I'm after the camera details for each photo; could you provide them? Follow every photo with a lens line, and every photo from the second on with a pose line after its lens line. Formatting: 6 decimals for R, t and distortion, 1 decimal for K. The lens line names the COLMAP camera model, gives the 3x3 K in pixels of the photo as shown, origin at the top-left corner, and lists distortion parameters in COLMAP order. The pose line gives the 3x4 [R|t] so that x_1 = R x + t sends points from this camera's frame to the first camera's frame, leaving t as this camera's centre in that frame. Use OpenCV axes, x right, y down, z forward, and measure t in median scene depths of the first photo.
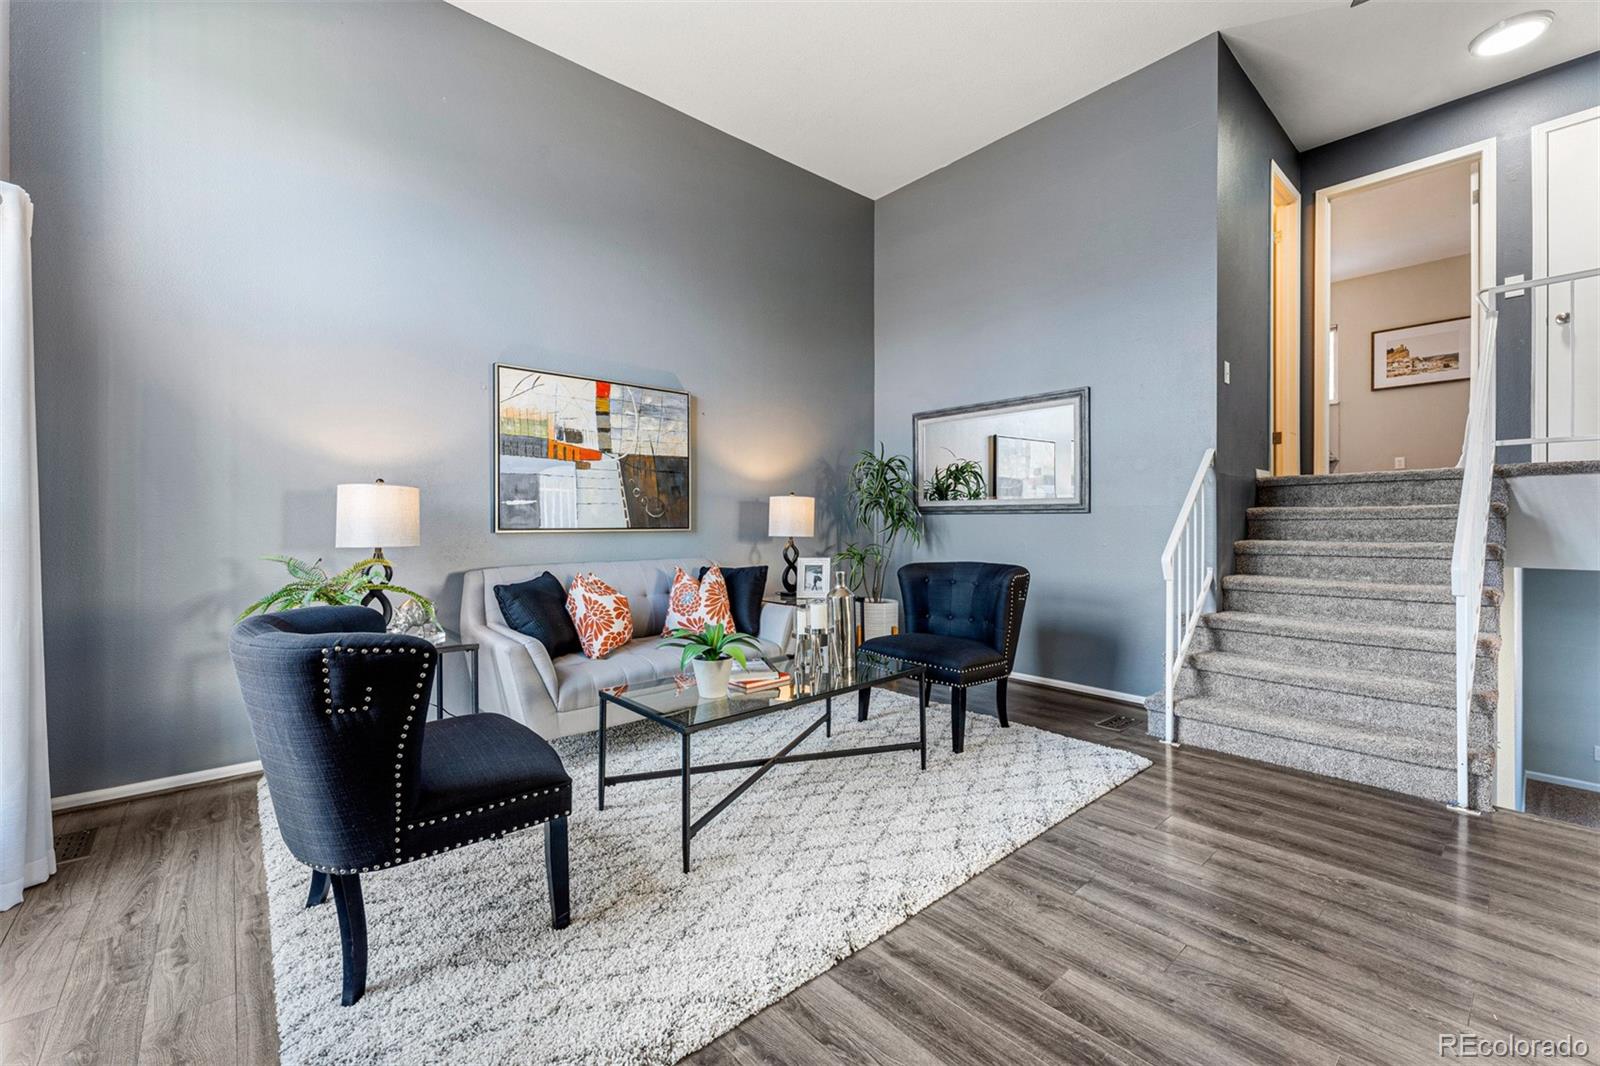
lens RADIAL K [[654.8, 0, 799.0], [0, 654.8, 529.0], [0, 0, 1]] dist [0.000080, 0.000199]
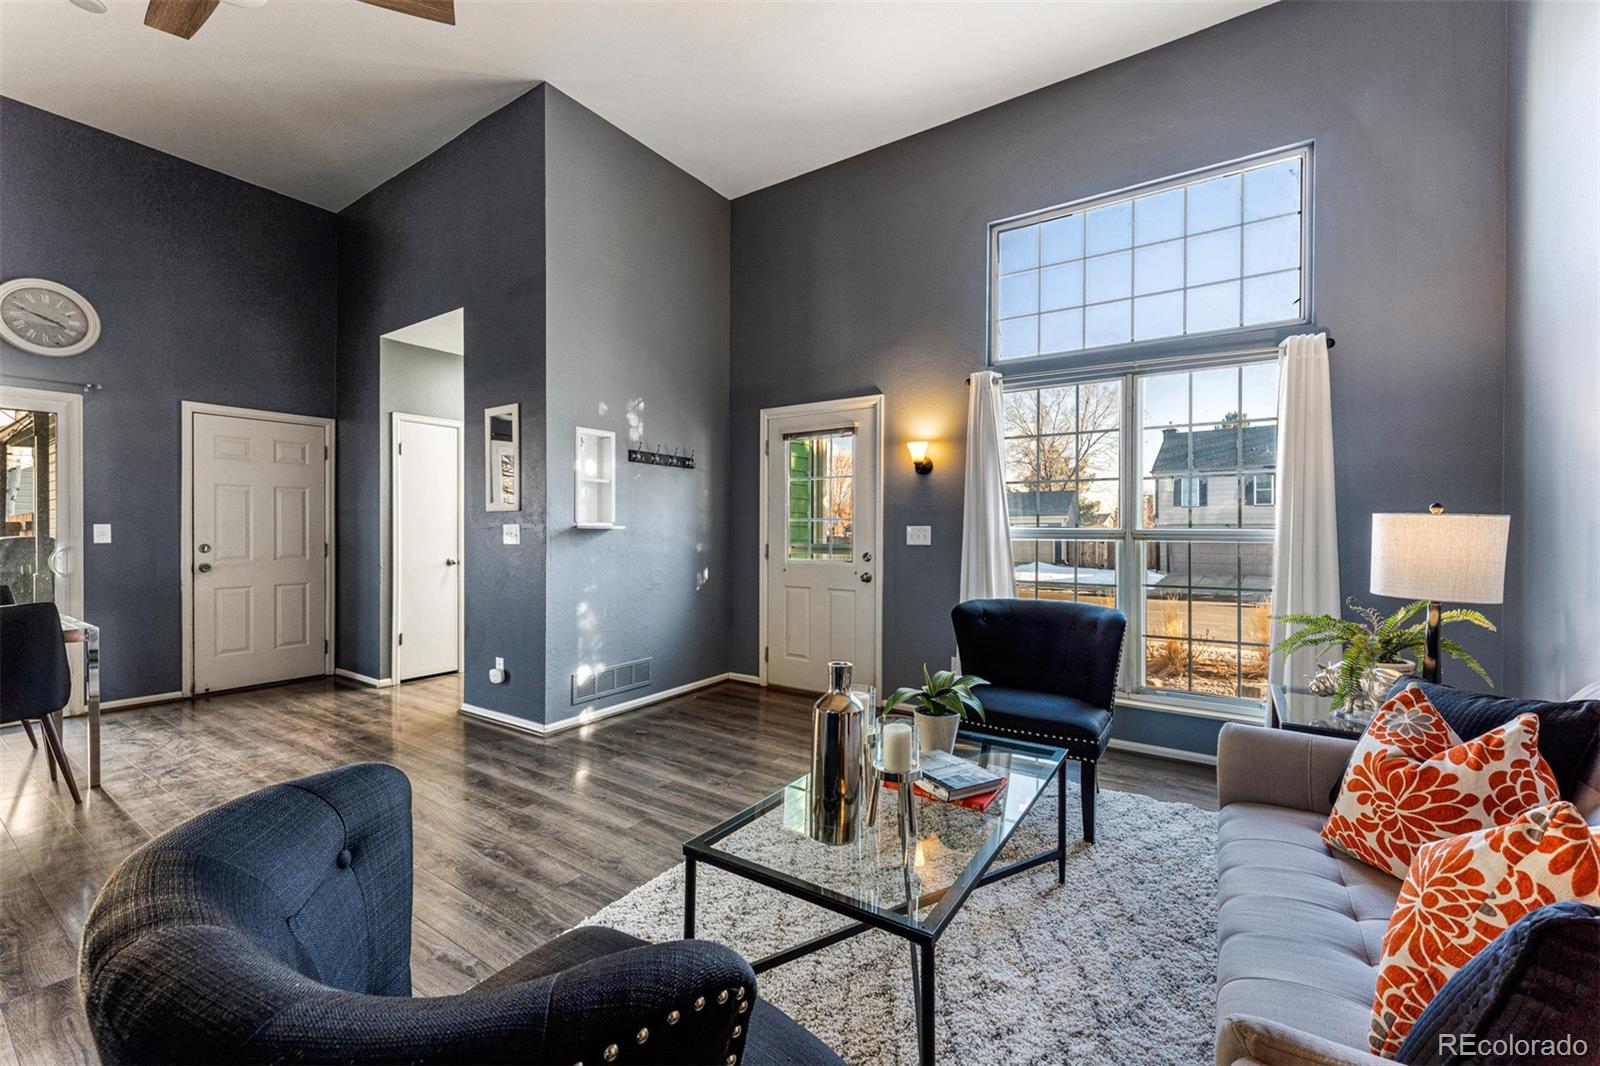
lens RADIAL K [[654.8, 0, 799.0], [0, 654.8, 529.0], [0, 0, 1]] dist [0.000080, 0.000199]
pose [[-0.965980, -0.000066, -0.258618, 0.193271], [-0.004375, 0.999861, 0.016089, -0.046270], [0.258581, 0.016673, -0.965846, 1.227261]]
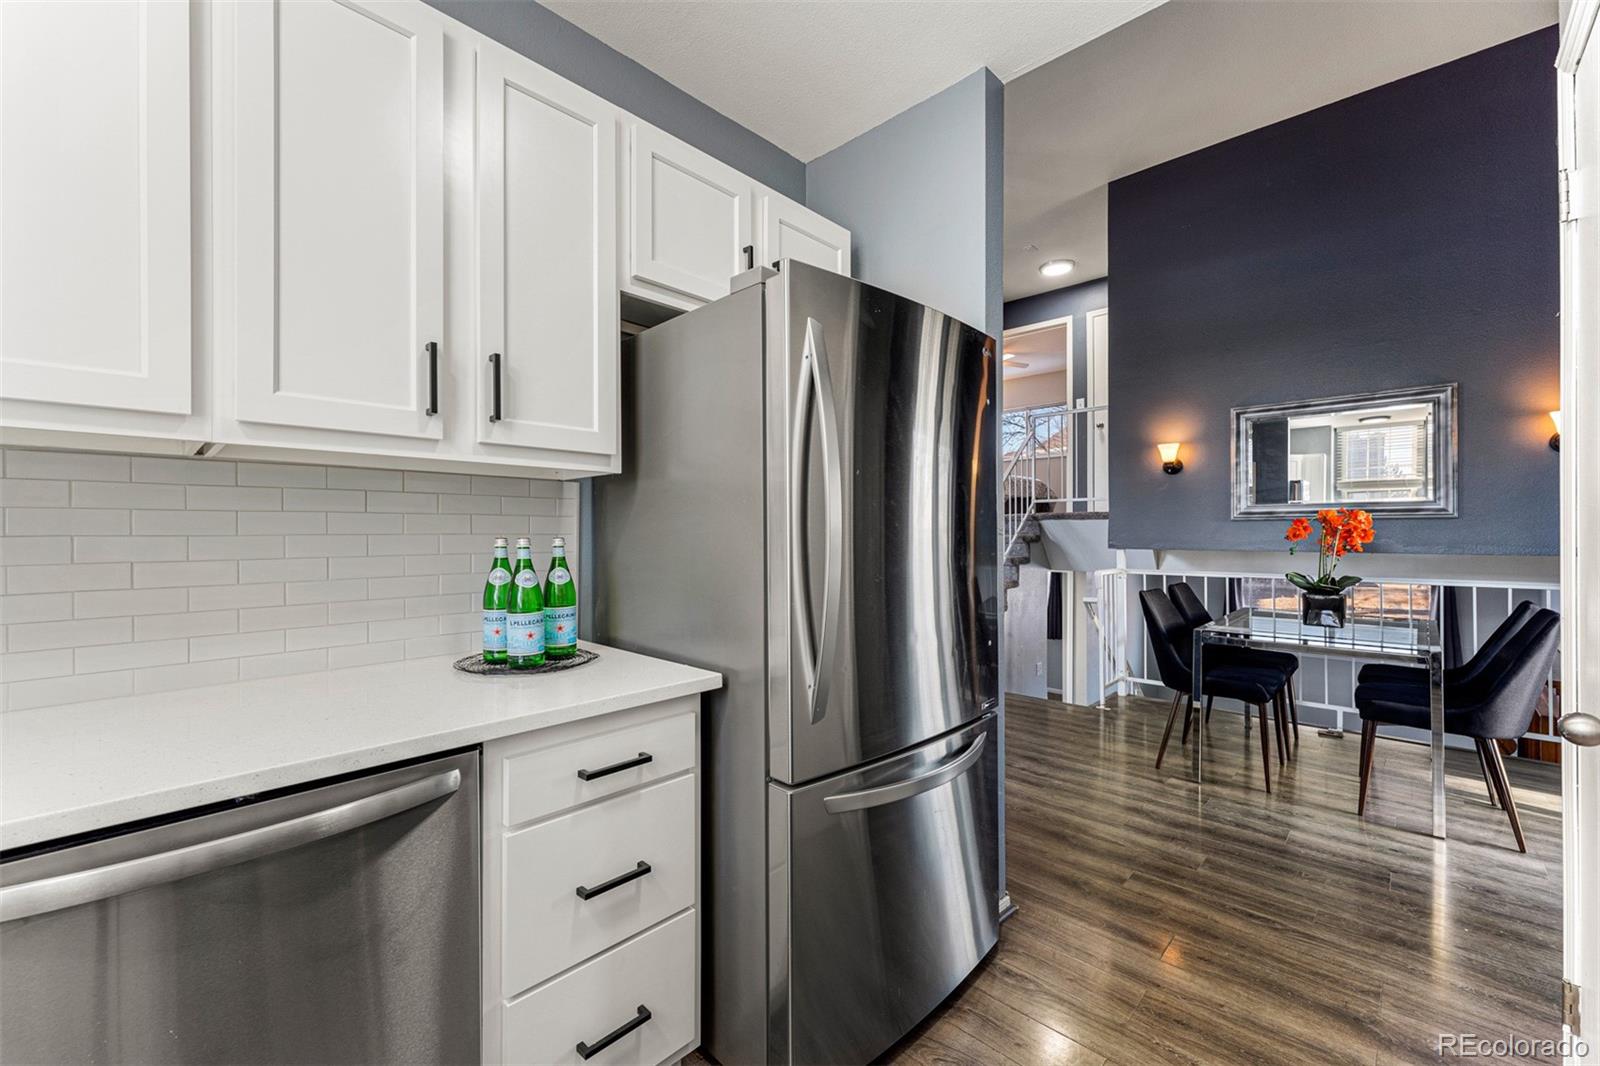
lens RADIAL K [[647.1, 0, 800.0], [0, 647.1, 533.0], [0, 0, 1]] dist [0.003577, 0.000343]
pose [[0.995441, 0.001187, 0.095374, 0.238597], [0.000162, 0.999900, -0.014130, -0.016931], [-0.095381, 0.014081, 0.995341, -0.683799]]
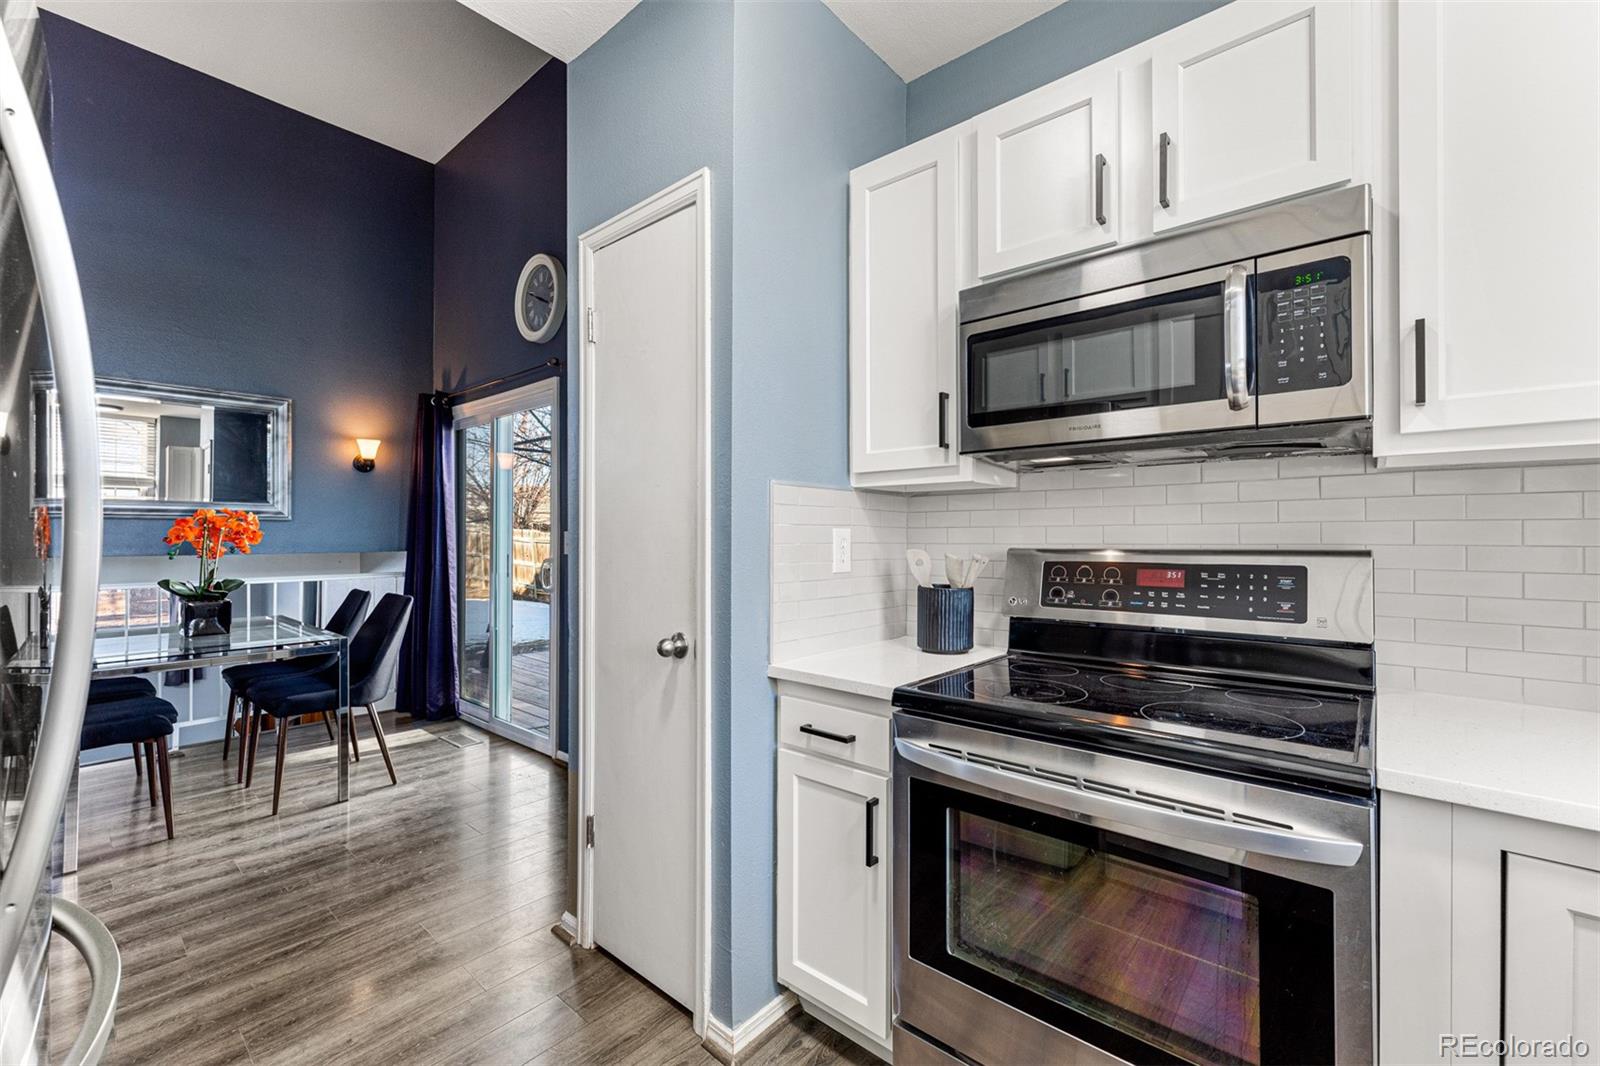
lens RADIAL K [[660.2, 0, 794.8], [0, 660.2, 531.6], [0, 0, 1]] dist [0.000810, 0.000058]
pose [[-0.138024, 0.006443, 0.990408, 0.101698], [0.012149, 0.999915, -0.004812, -0.019719], [-0.990354, 0.011368, -0.138091, -0.480534]]
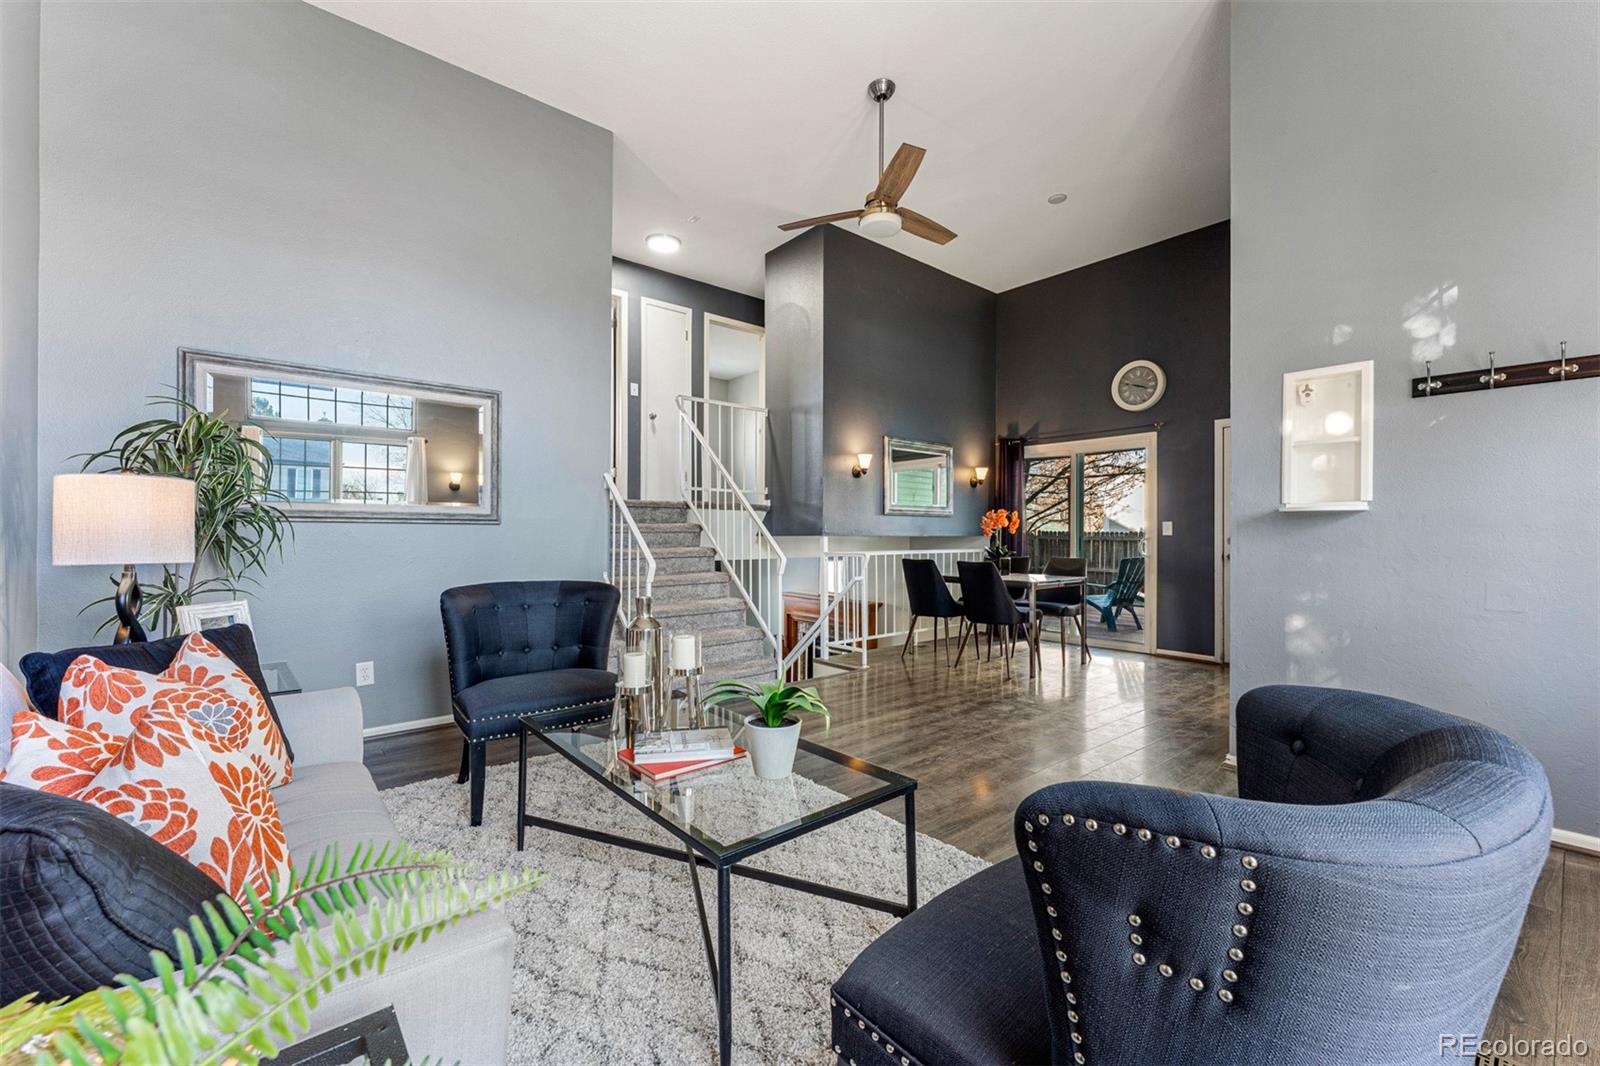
lens RADIAL K [[647.1, 0, 800.0], [0, 647.1, 533.0], [0, 0, 1]] dist [0.003577, 0.000343]
pose [[0.015201, 0.005141, 0.999871, -0.568391], [0.012262, 0.999911, -0.005328, -0.002695], [-0.999809, 0.012341, 0.015137, 0.646214]]
